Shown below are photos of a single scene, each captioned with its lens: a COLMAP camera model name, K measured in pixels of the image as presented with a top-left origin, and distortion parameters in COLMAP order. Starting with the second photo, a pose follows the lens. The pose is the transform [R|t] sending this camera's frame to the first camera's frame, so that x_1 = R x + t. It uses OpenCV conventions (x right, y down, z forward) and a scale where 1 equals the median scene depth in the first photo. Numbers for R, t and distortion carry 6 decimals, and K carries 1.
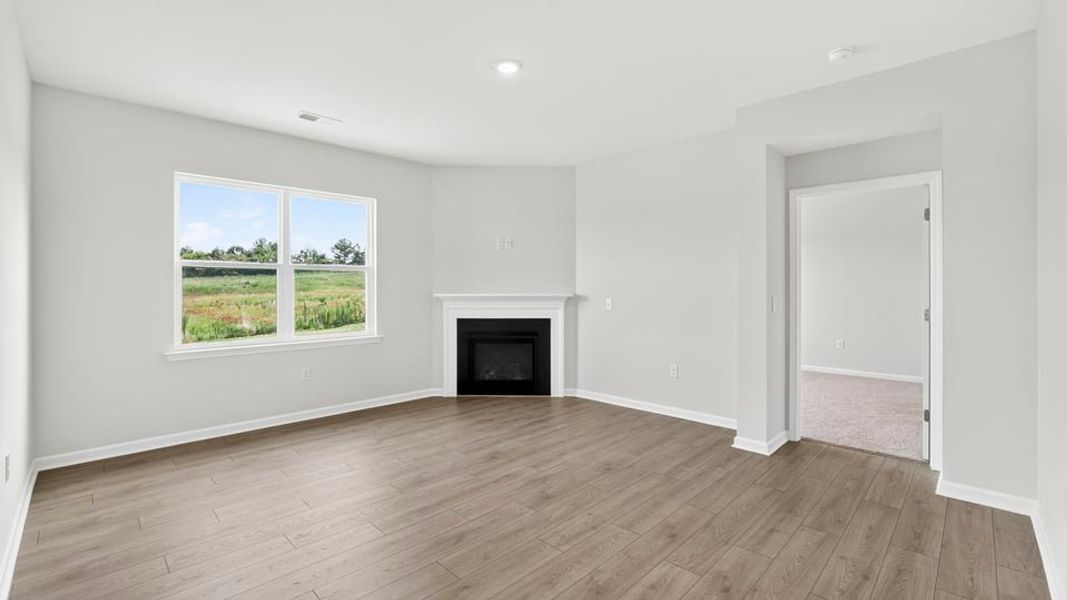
lens RADIAL K [[463.6, 0, 537.3], [0, 463.6, 290.0], [0, 0, 1]] dist [-0.000178, 0.000068]
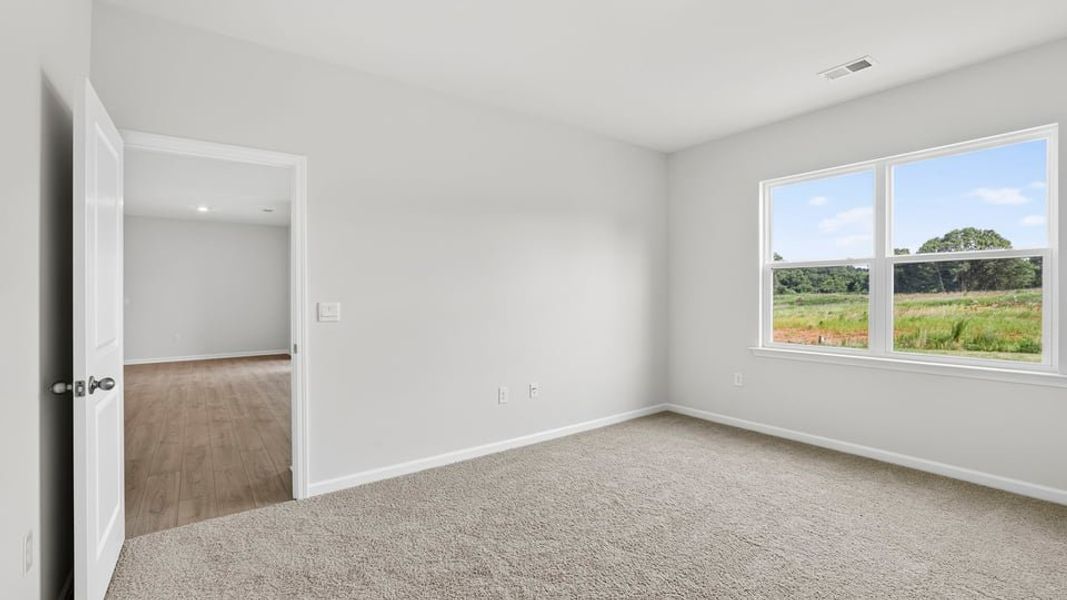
lens RADIAL K [[463.6, 0, 537.3], [0, 463.6, 290.0], [0, 0, 1]] dist [-0.000178, 0.000068]
pose [[-0.172666, -0.012858, -0.984896, 1.431101], [-0.005751, 0.999911, -0.012046, -0.005963], [0.984964, 0.003584, -0.172725, 1.748652]]
